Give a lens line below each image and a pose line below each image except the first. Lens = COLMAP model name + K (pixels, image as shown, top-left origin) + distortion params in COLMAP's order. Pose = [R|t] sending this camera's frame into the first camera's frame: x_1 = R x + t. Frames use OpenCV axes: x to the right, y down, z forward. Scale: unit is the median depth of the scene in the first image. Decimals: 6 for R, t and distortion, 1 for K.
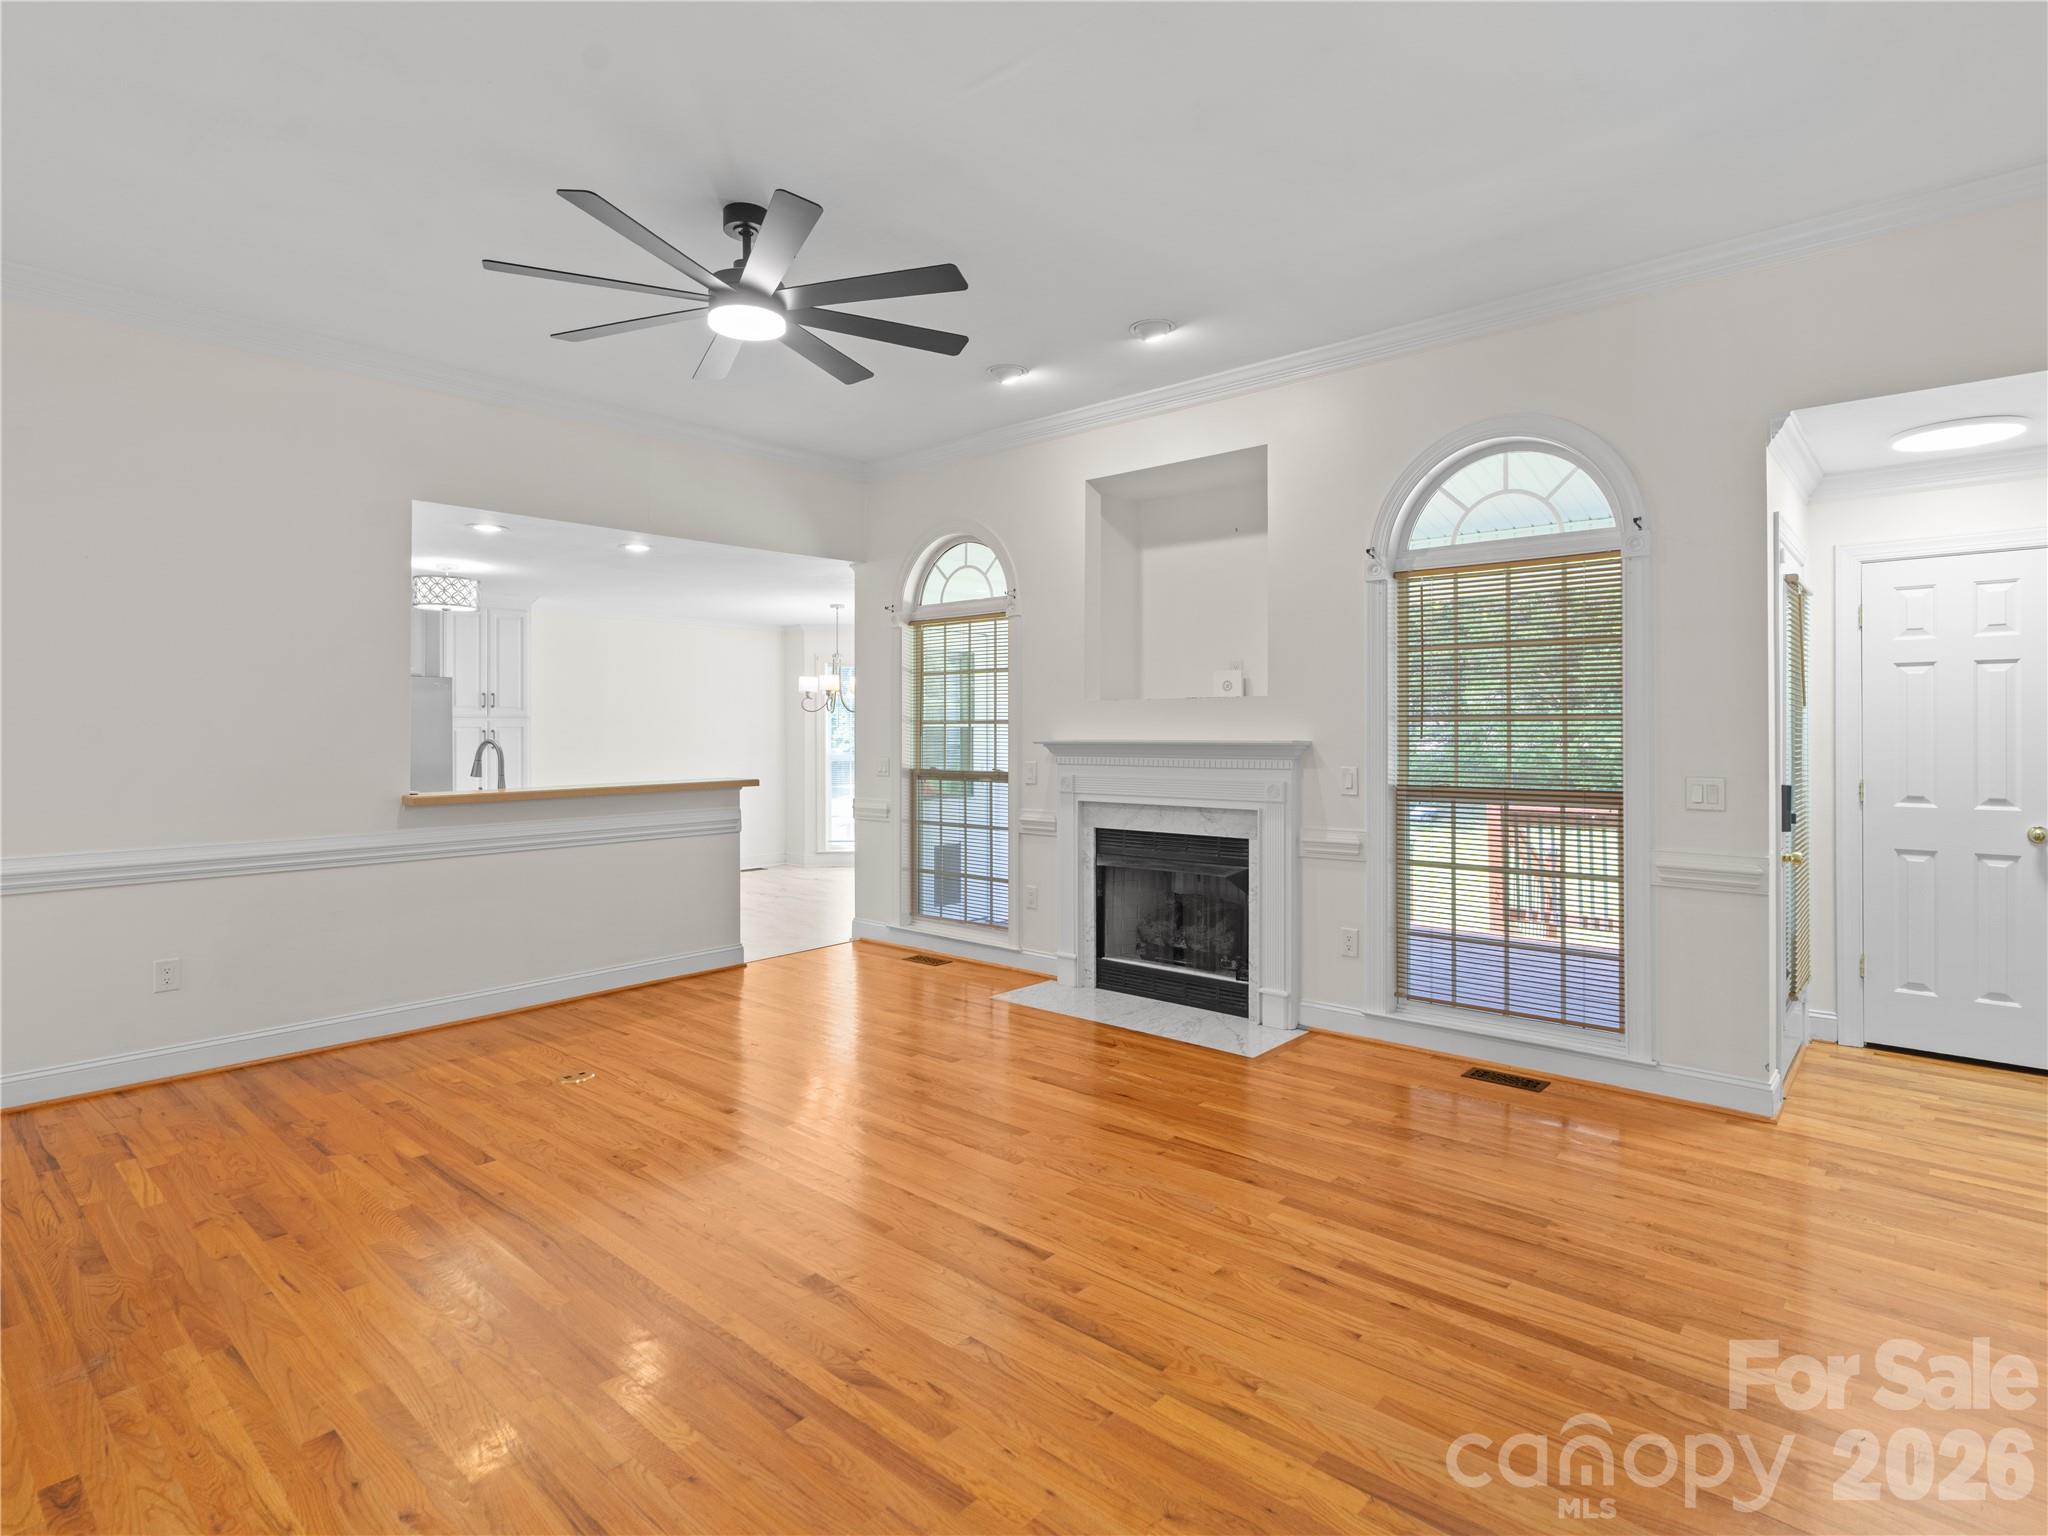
lens RADIAL K [[1056.1, 0, 1043.5], [0, 1056.1, 734.4], [0, 0, 1]] dist [-0.009243, 0.000786]
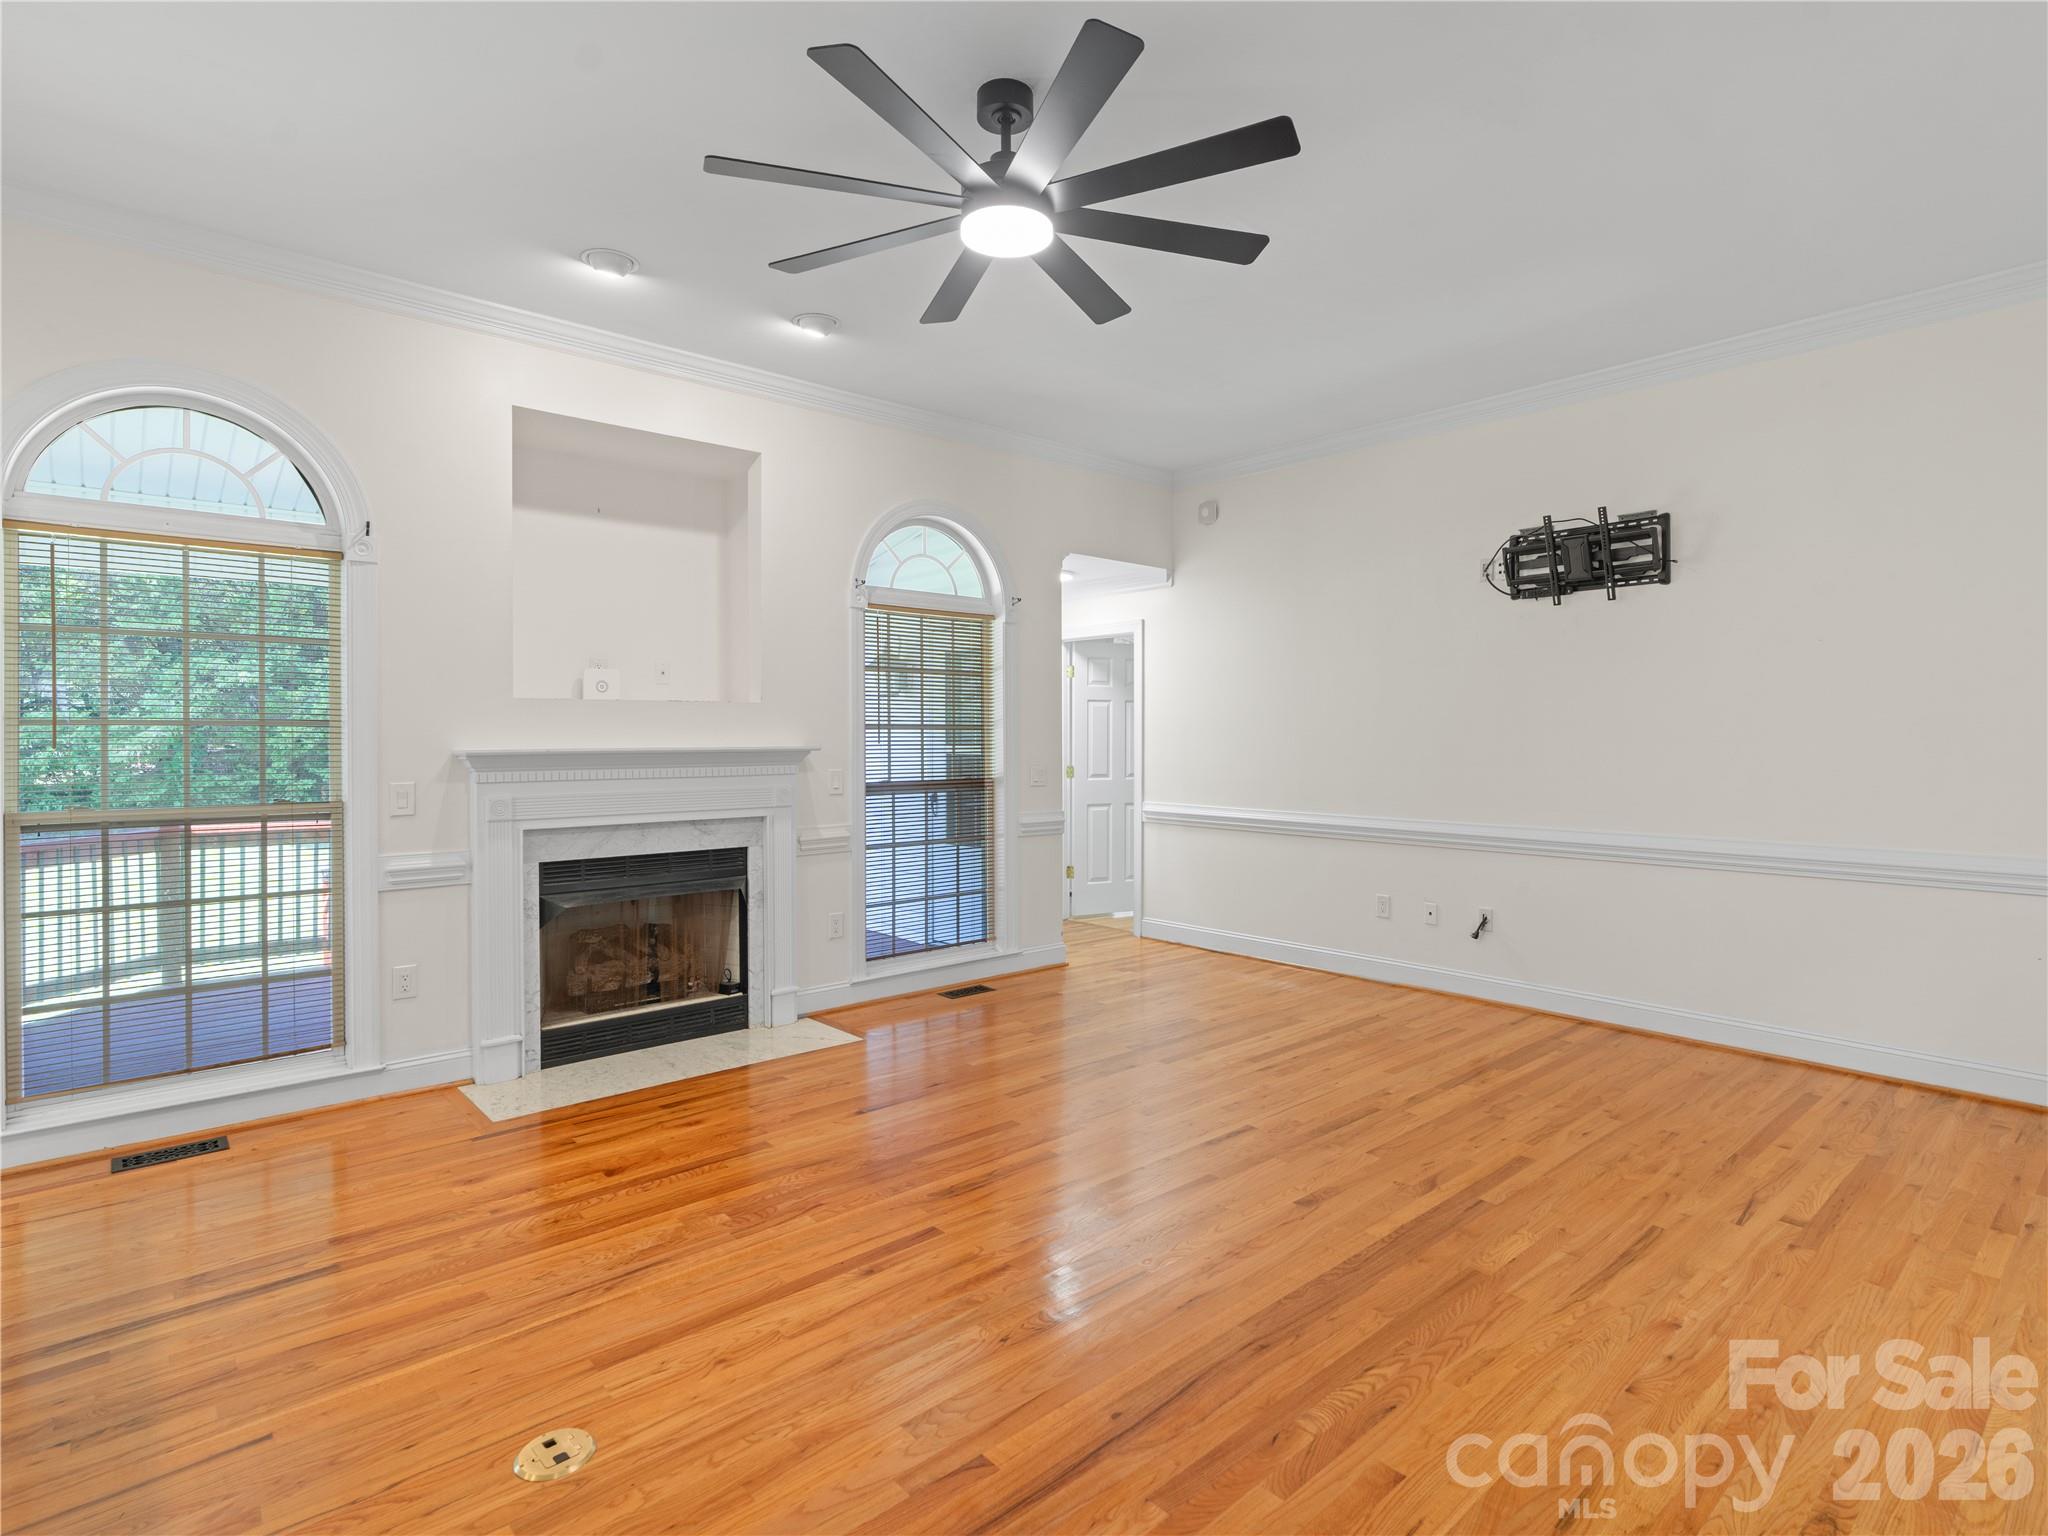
lens RADIAL K [[1056.1, 0, 1043.5], [0, 1056.1, 734.4], [0, 0, 1]] dist [-0.009243, 0.000786]
pose [[0.123288, 0.002852, 0.992367, -0.760516], [0.004863, 0.999982, -0.003478, -0.001062], [-0.992359, 0.005255, 0.123272, 0.610253]]
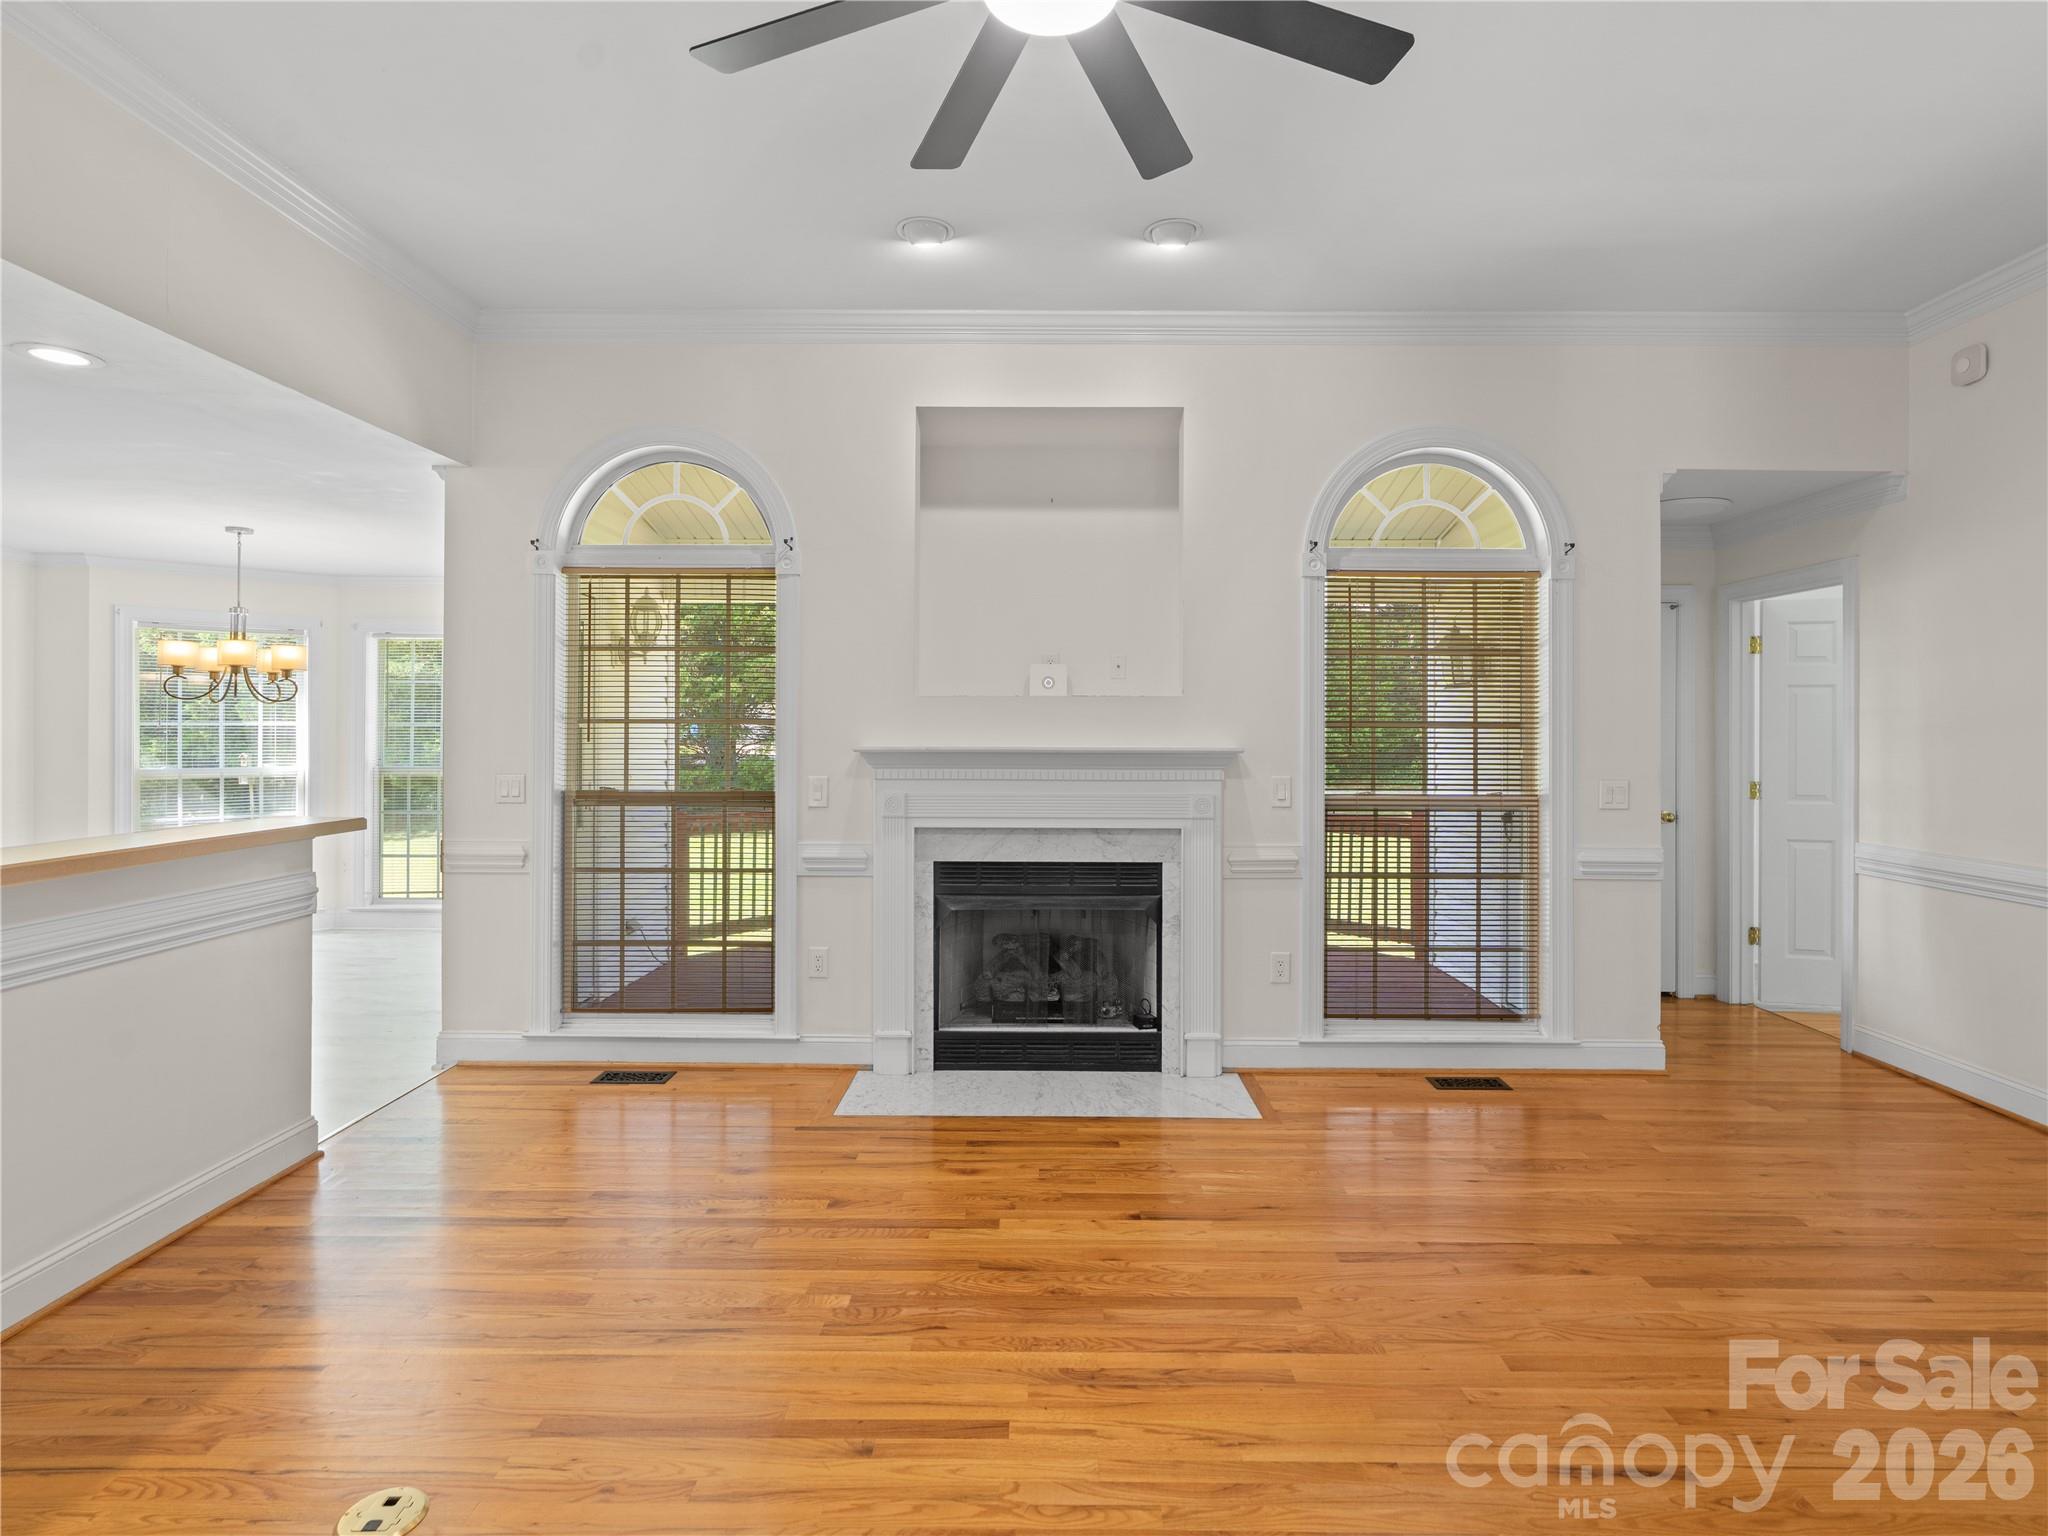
lens RADIAL K [[1056.1, 0, 1043.5], [0, 1056.1, 734.4], [0, 0, 1]] dist [-0.009243, 0.000786]
pose [[0.759620, 0.006949, 0.650330, -0.441896], [-0.003574, 0.999972, -0.006511, 0.001108], [-0.650357, 0.002621, 0.759624, 0.415295]]
